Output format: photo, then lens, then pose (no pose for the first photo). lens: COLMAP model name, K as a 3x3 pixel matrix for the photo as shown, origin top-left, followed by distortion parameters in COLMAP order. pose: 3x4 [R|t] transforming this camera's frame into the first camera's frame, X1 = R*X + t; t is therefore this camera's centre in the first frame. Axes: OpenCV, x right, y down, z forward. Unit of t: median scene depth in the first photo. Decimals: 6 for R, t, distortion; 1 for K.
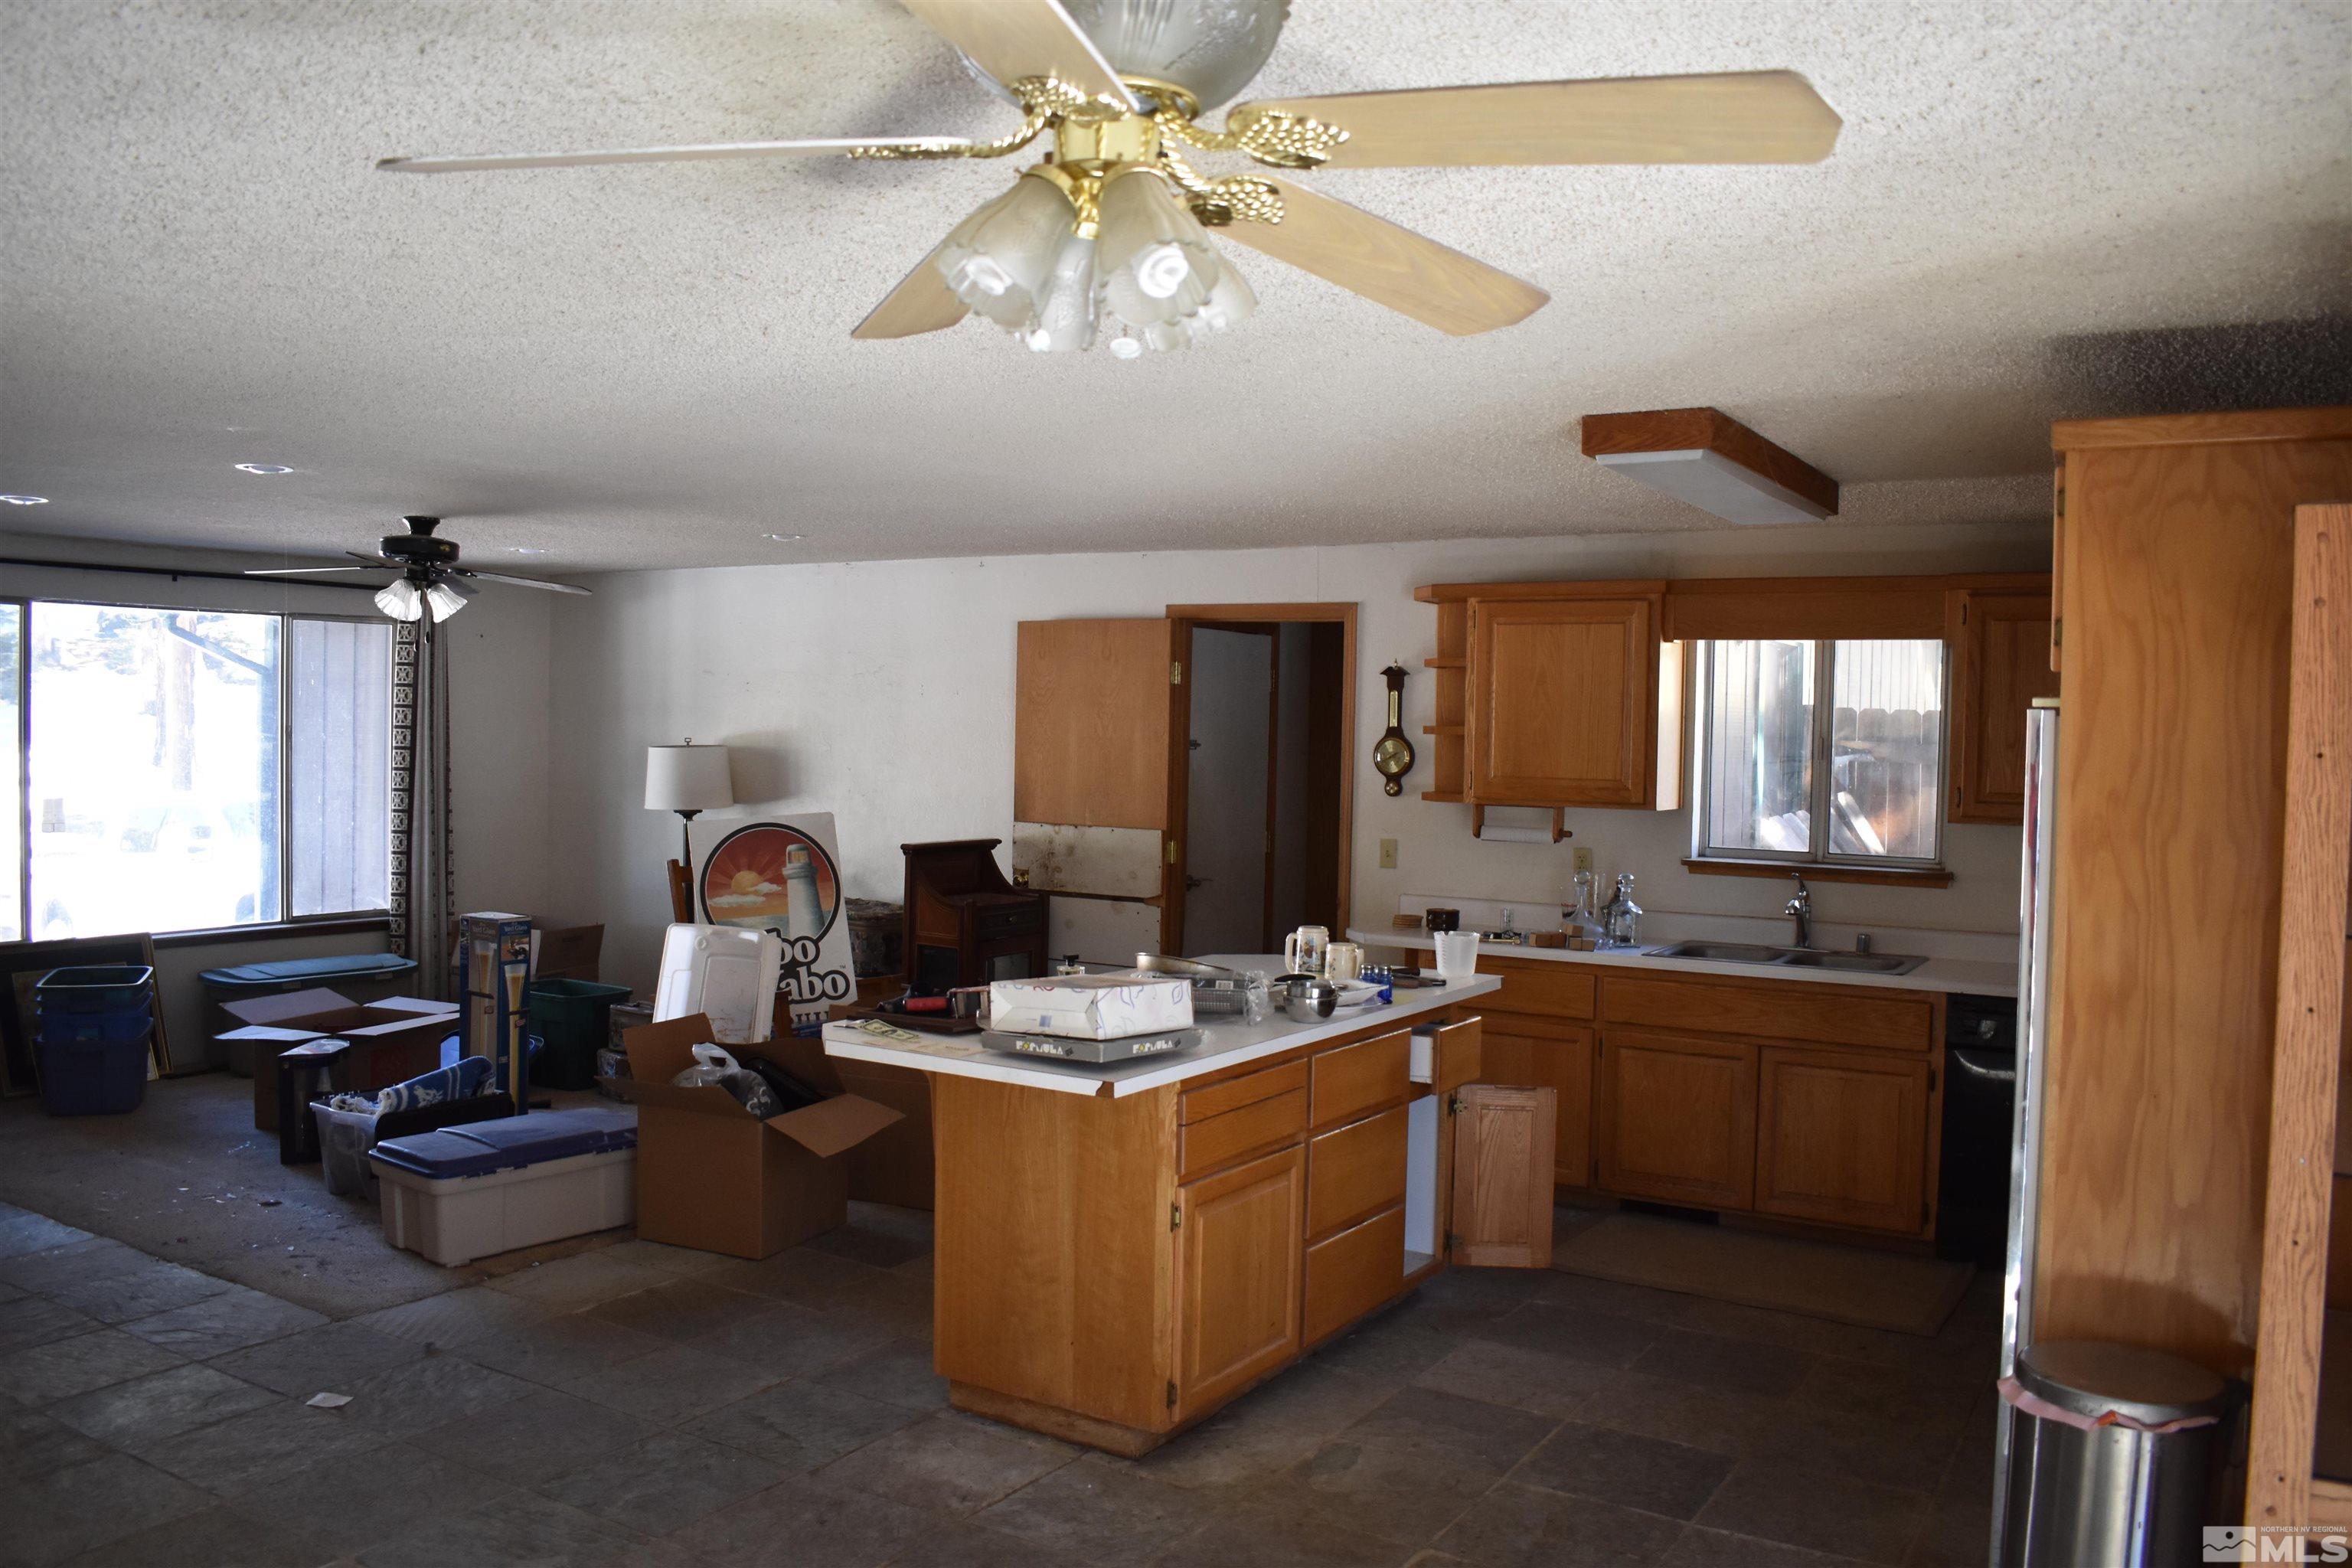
lens RADIAL K [[1841.0, 0, 1175.0], [0, 1841.0, 782.5], [0, 0, 1]] dist [-0.091702, 0.014461]
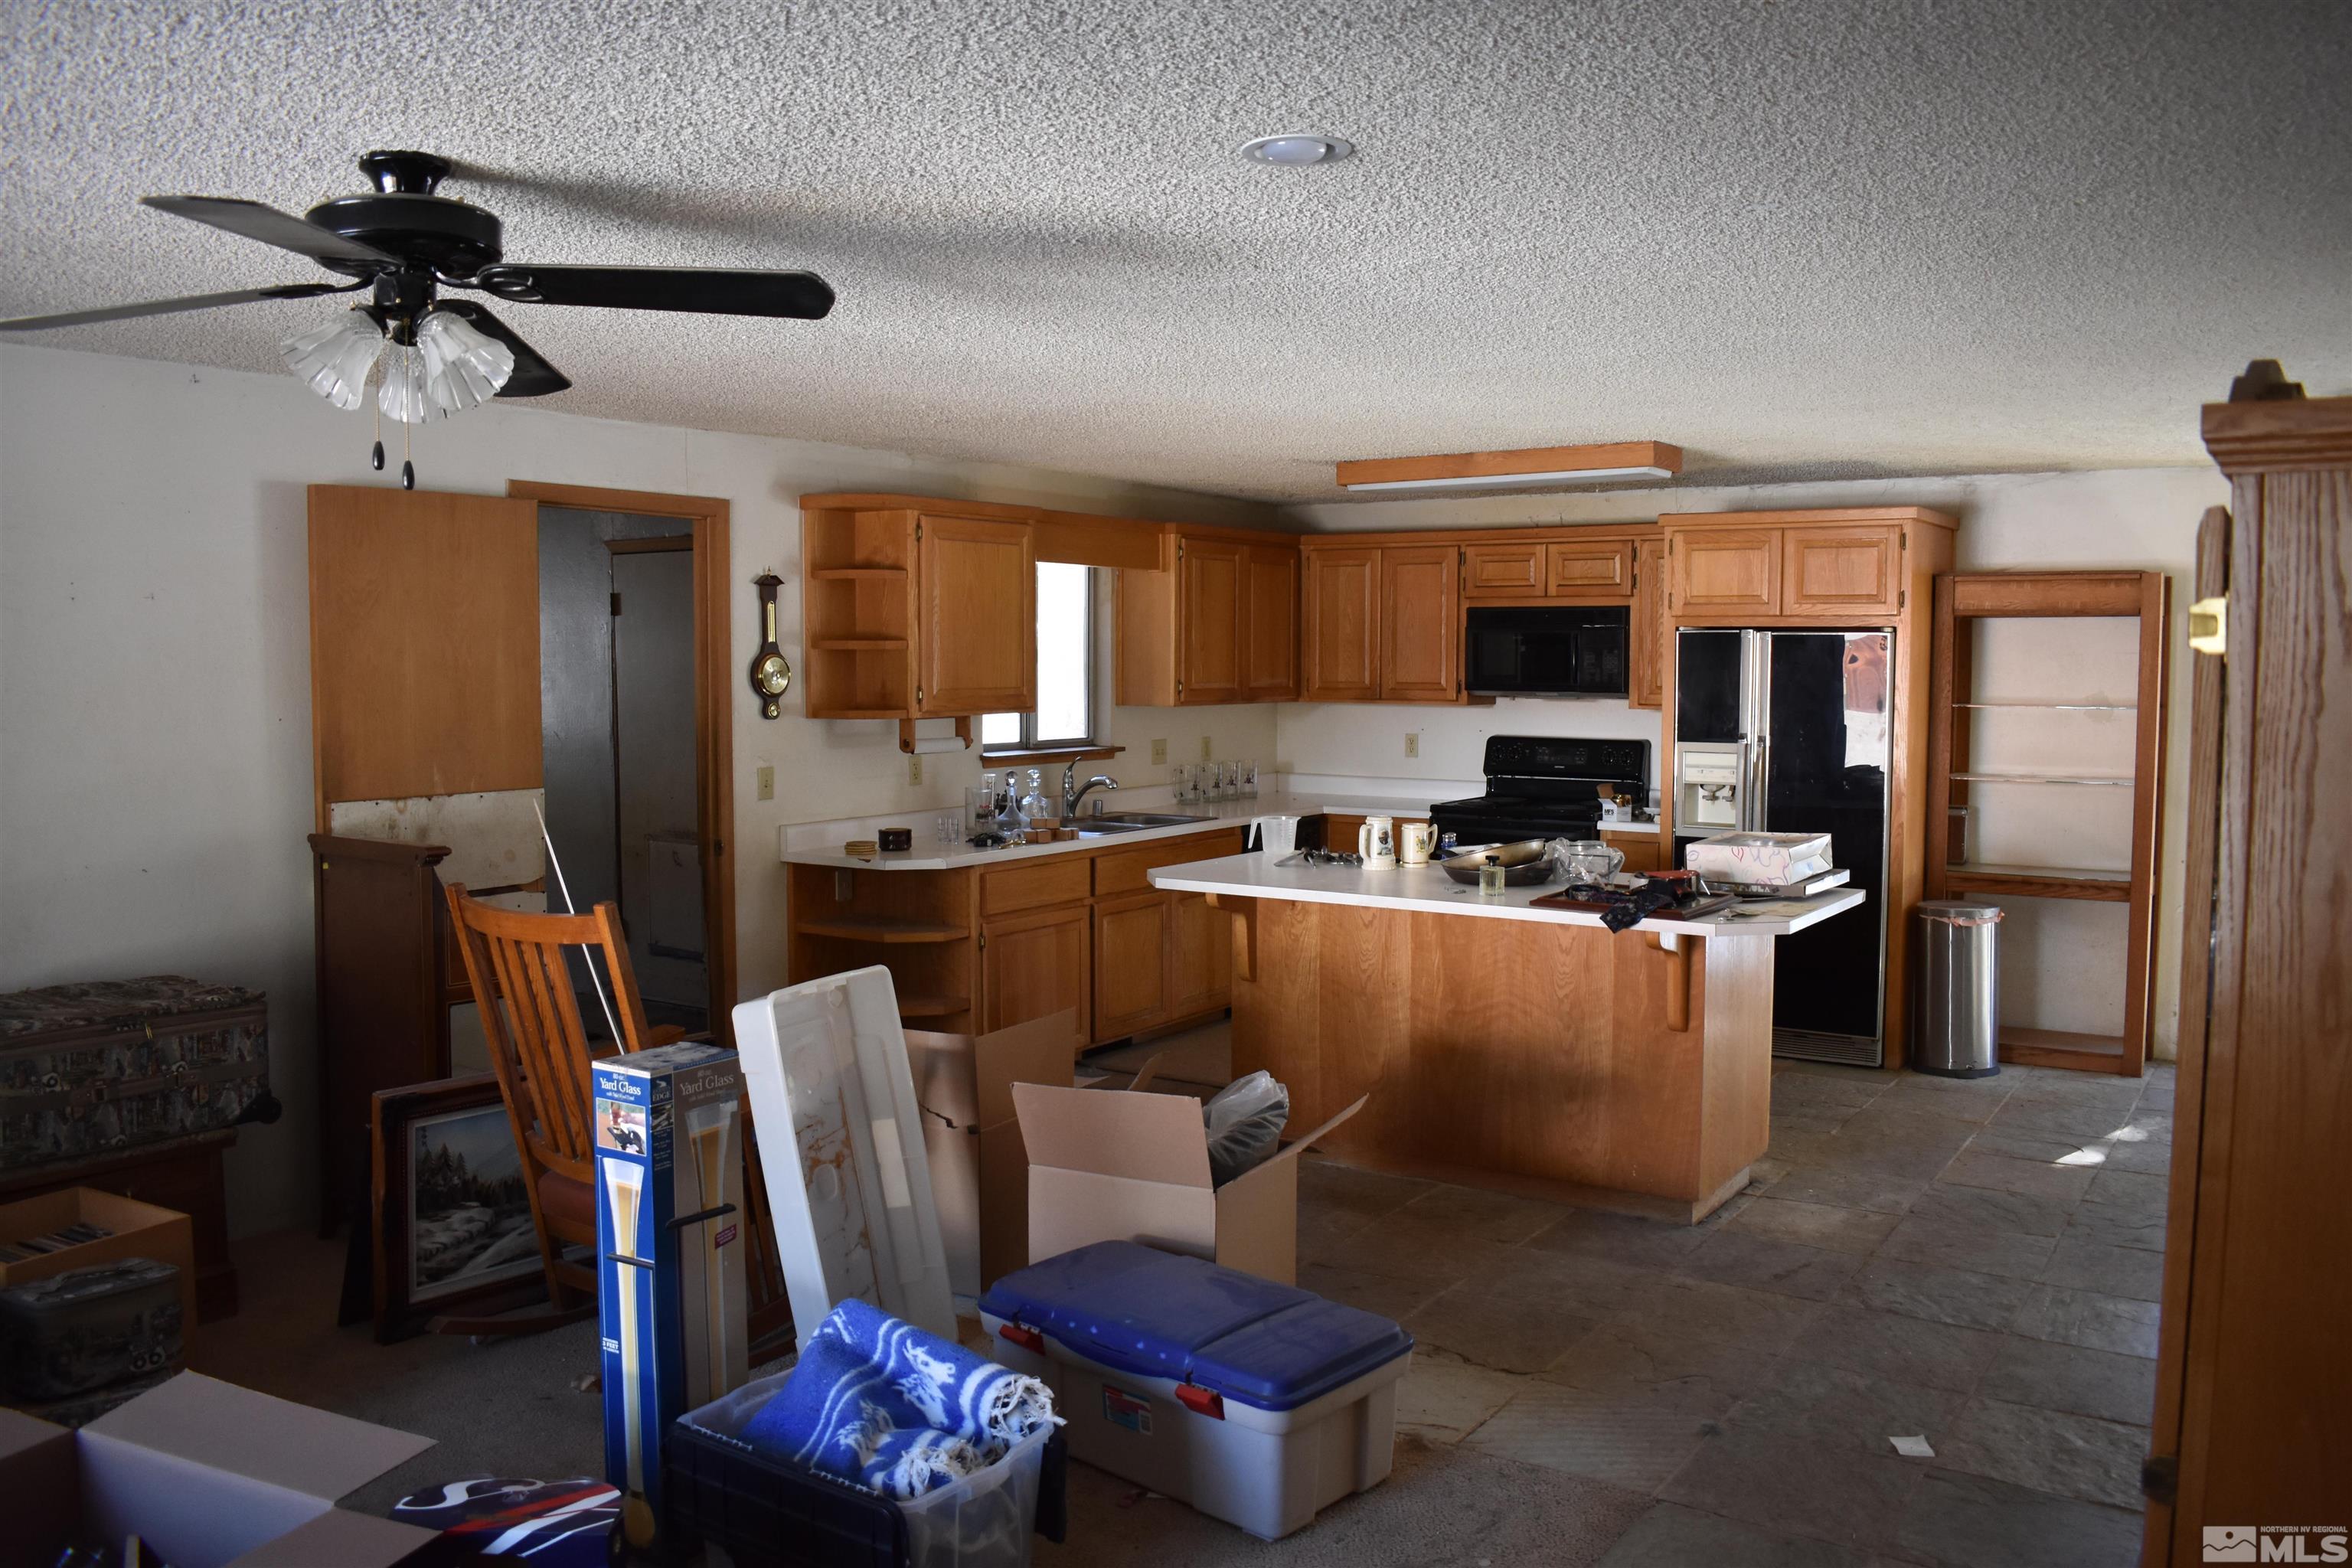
lens RADIAL K [[1841.0, 0, 1177.9], [0, 1841.0, 778.1], [0, 0, 1]] dist [-0.091702, 0.014461]
pose [[0.043369, -0.088736, 0.995111, -1.055724], [0.031431, 0.995676, 0.087417, -0.049343], [-0.998565, 0.027486, 0.045970, 1.043488]]
